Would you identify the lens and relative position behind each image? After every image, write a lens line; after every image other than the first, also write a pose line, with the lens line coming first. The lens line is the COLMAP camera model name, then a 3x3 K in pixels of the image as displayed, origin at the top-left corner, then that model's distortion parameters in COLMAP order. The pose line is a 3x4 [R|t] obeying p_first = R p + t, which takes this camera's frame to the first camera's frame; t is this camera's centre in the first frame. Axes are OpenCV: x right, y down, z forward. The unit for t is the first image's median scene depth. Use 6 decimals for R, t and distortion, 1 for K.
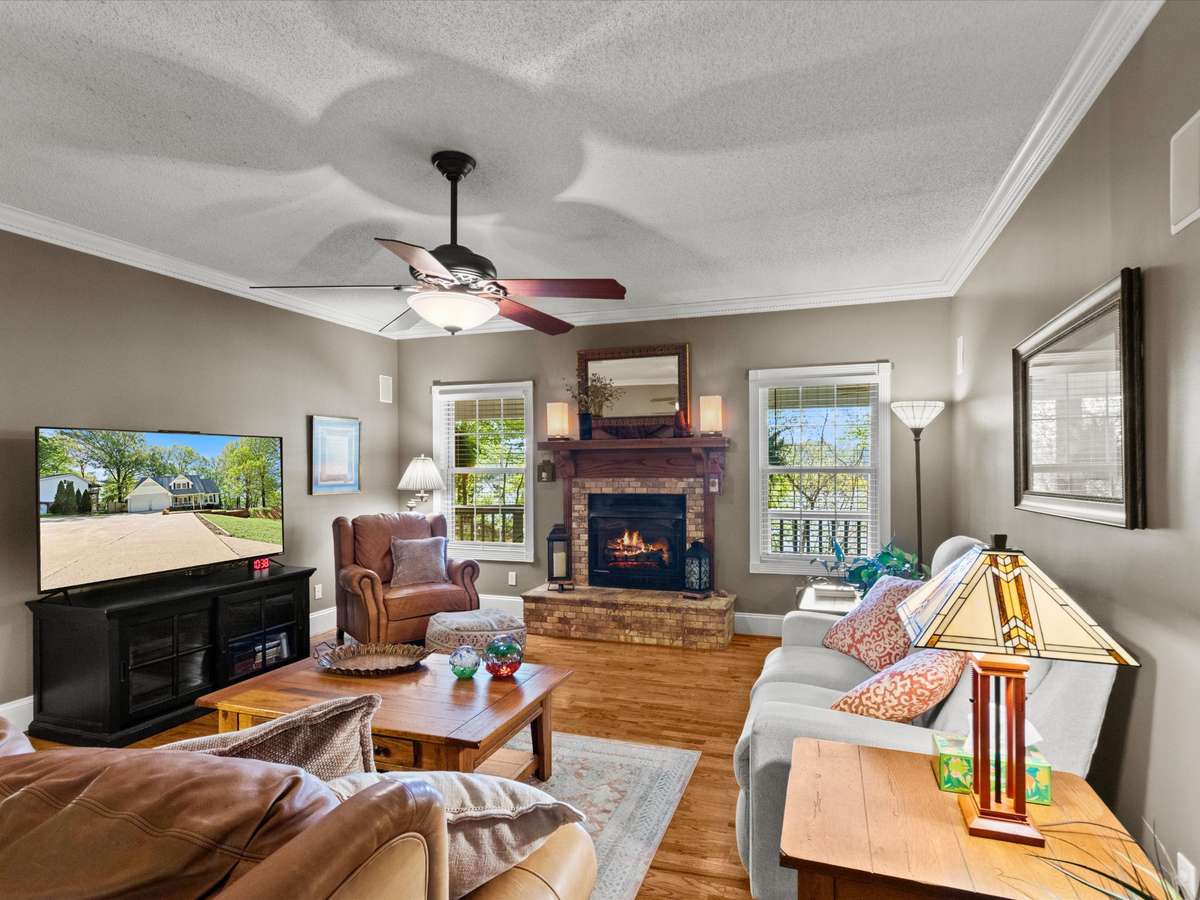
lens RADIAL K [[621.8, 0, 638.9], [0, 621.8, 461.3], [0, 0, 1]] dist [0.001936, 0.002180]
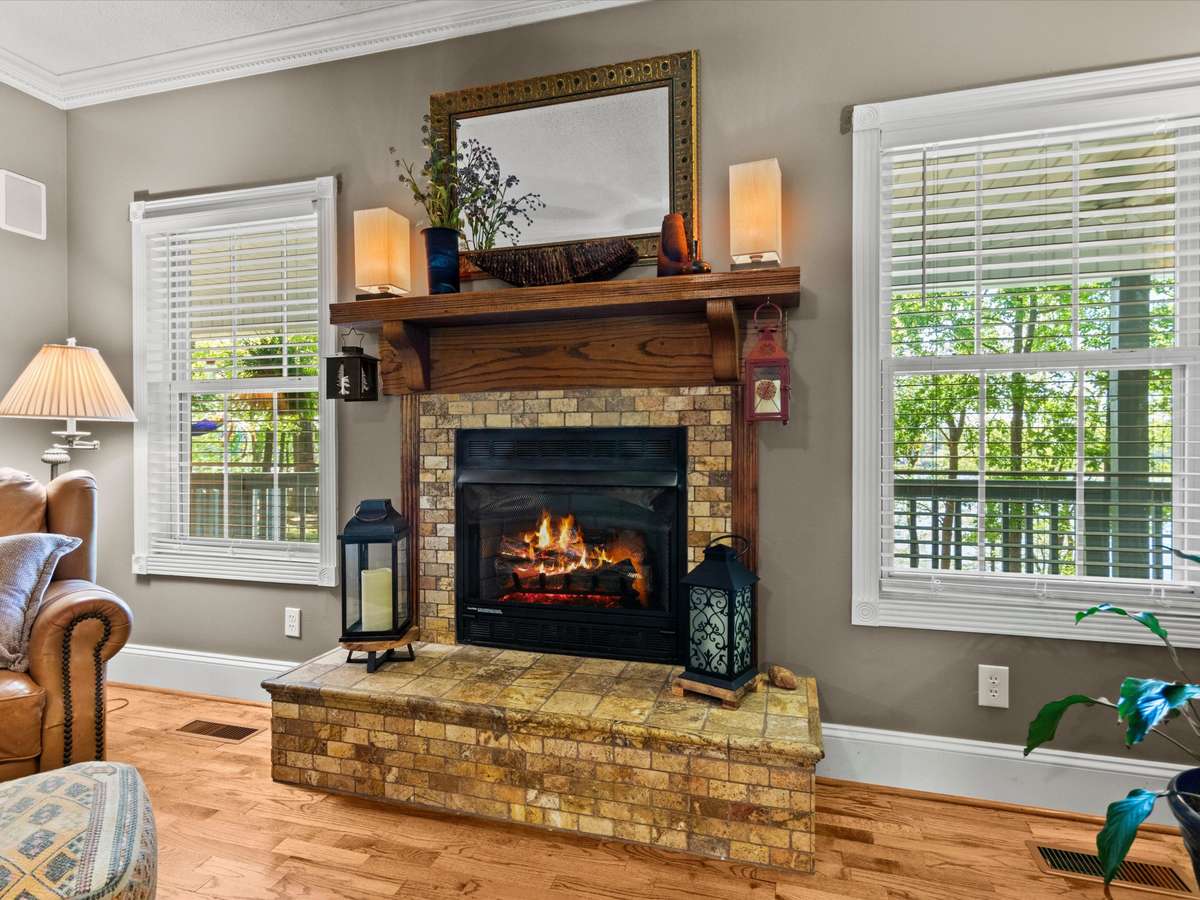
lens RADIAL K [[621.8, 0, 618.5], [0, 621.8, 445.5], [0, 0, 1]] dist [0.001936, 0.002180]
pose [[0.999554, 0.003117, 0.029708, 0.019676], [-0.003344, 0.999965, 0.007610, 0.064855], [-0.029683, -0.007706, 0.999530, 0.619335]]
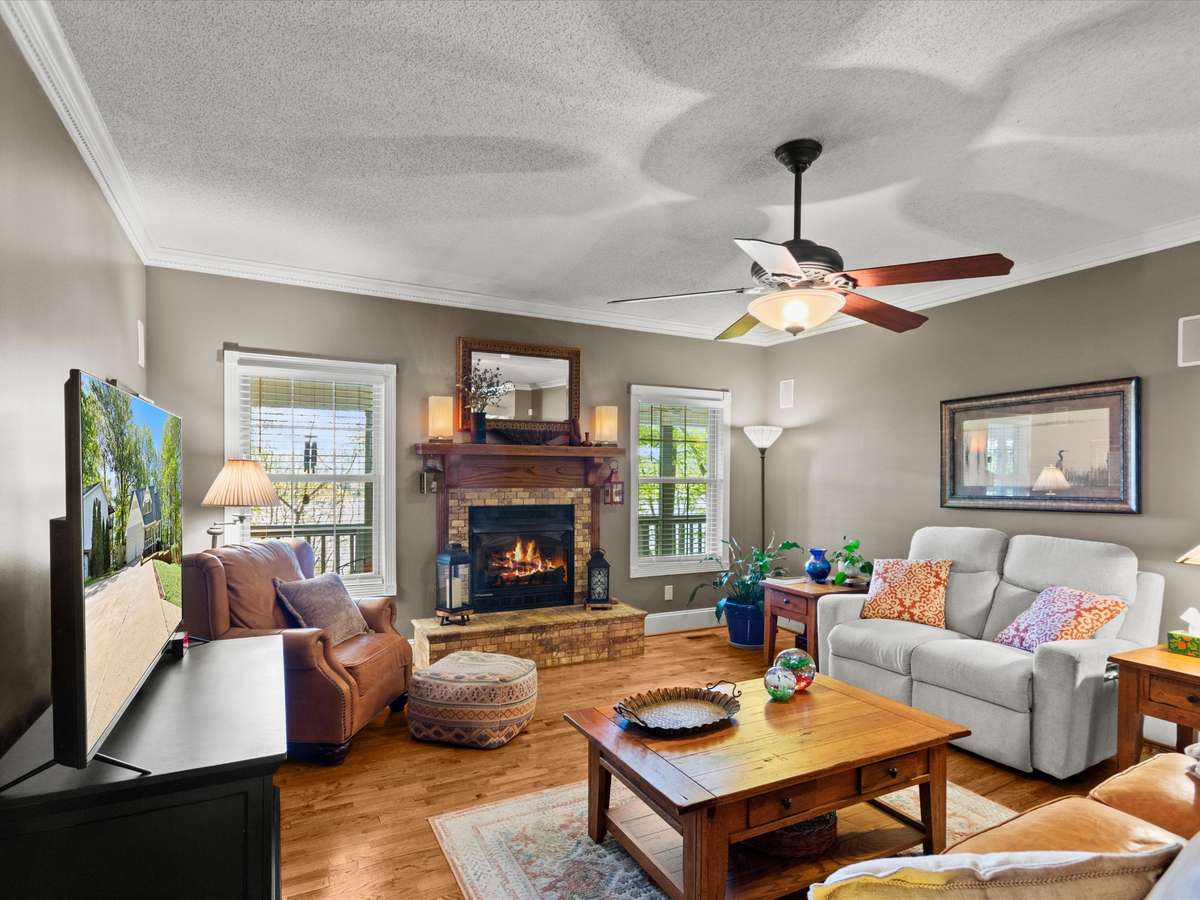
lens RADIAL K [[639.5, 0, 607.9], [0, 639.5, 479.5], [0, 0, 1]] dist [0.007513, 0.000970]
pose [[0.707530, 0.006413, 0.706655, -0.618468], [-0.016533, 0.999835, 0.007480, 0.005637], [-0.706490, -0.016975, 0.707519, 0.267737]]
